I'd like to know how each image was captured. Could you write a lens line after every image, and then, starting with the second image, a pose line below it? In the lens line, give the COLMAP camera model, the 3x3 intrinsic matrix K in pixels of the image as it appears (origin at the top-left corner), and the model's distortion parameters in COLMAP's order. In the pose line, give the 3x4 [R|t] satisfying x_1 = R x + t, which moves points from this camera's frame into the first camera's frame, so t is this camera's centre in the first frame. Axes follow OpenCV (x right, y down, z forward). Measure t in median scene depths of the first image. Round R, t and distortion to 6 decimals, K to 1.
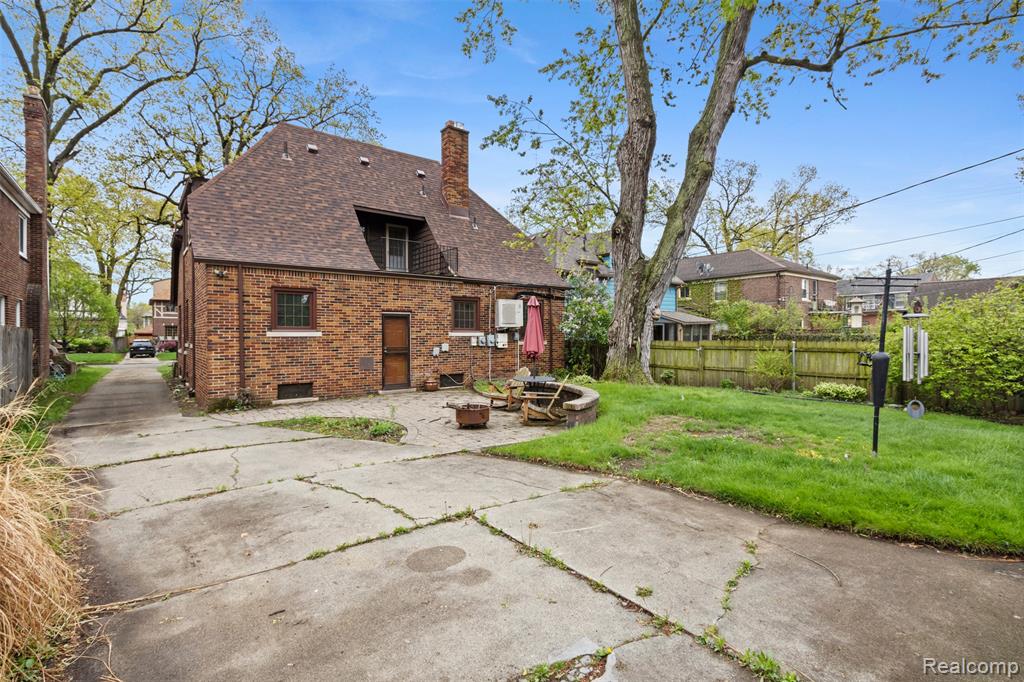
lens RADIAL K [[488.9, 0, 515.5], [0, 488.9, 343.0], [0, 0, 1]] dist [0.002759, 0.000588]
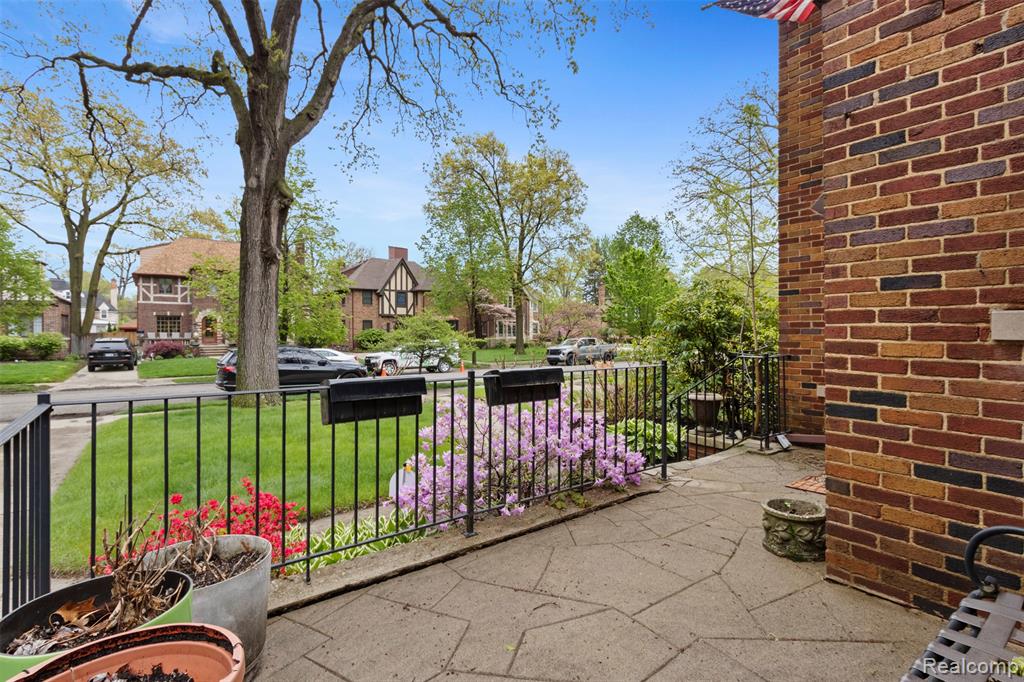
lens RADIAL K [[488.9, 0, 511.4], [0, 488.9, 335.8], [0, 0, 1]] dist [0.002759, 0.000588]
pose [[0.999928, 0.001464, -0.011885, -0.219258], [-0.001534, 0.999982, -0.005861, -0.005520], [0.011877, 0.005879, 0.999912, 0.327248]]
